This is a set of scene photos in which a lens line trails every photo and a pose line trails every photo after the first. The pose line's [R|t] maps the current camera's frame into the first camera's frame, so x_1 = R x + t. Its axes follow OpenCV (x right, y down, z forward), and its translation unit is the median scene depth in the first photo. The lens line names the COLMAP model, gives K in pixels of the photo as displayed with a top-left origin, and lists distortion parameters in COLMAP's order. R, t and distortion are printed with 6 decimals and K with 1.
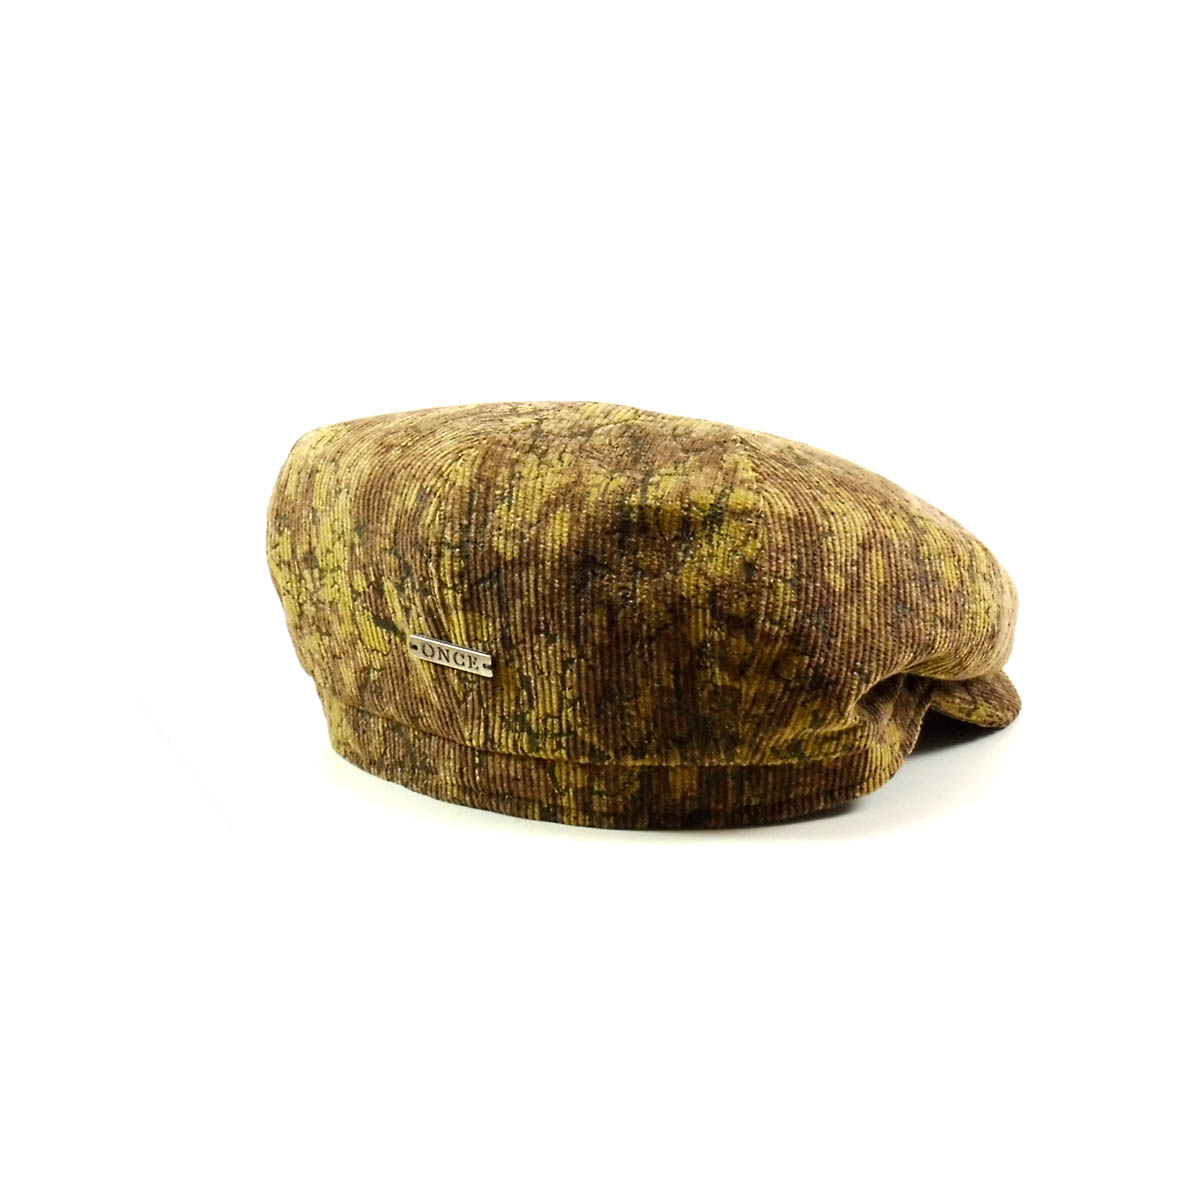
lens RADIAL K [[3676.4, 0, 595.4], [0, 3676.4, 596.8], [0, 0, 1]] dist [0.597462, 0.000000]
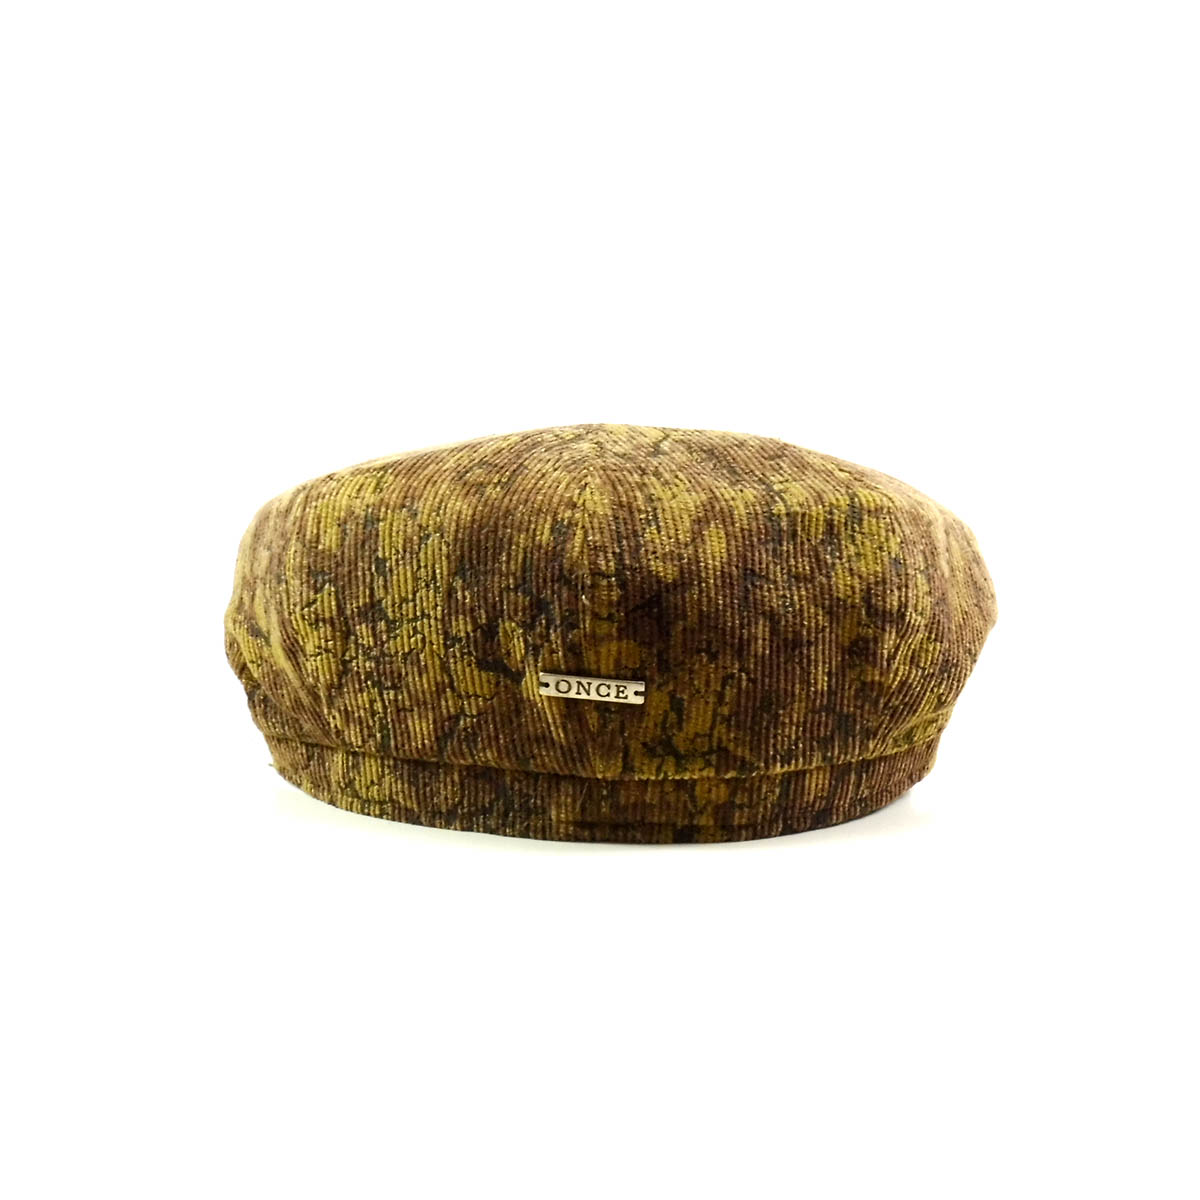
lens RADIAL K [[3676.4, 0, 592.3], [0, 3676.4, 597.8], [0, 0, 1]] dist [0.597462, 0.000000]
pose [[0.863947, -0.113390, 0.490651, -0.523074], [0.116425, 0.992898, 0.024457, -0.032289], [-0.489939, 0.035994, 0.871013, 0.146705]]
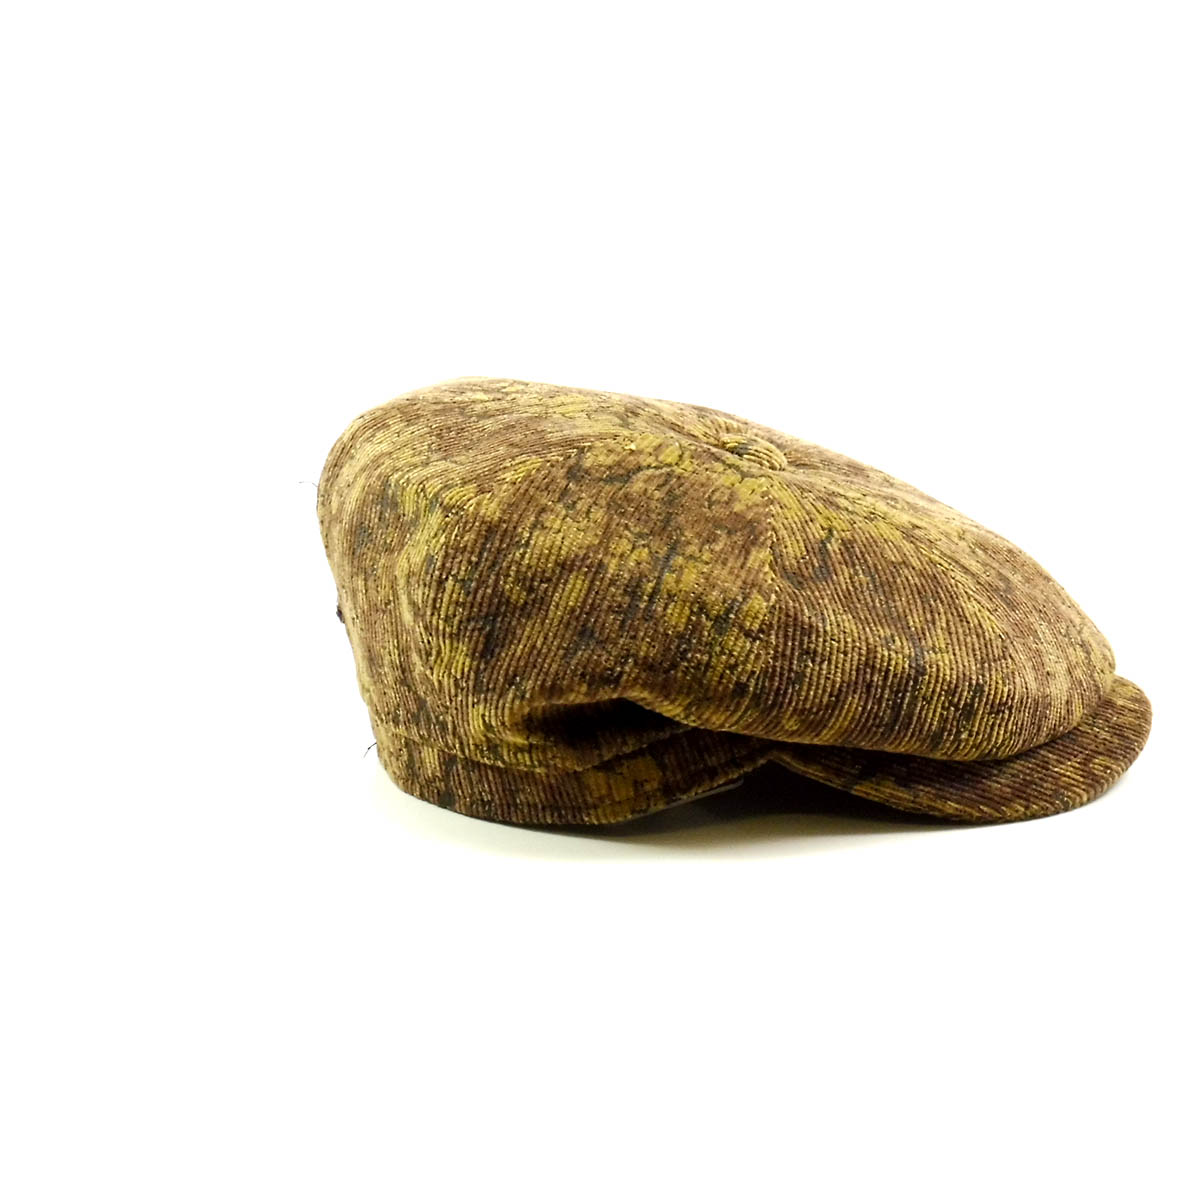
lens RADIAL K [[3676.4, 0, 601.2], [0, 3676.4, 600.0], [0, 0, 1]] dist [0.597462, 0.000000]
pose [[0.616273, 0.191041, -0.764010, 0.833933], [-0.182641, 0.978352, 0.097315, -0.102622], [0.766062, 0.079567, 0.637823, 0.378922]]
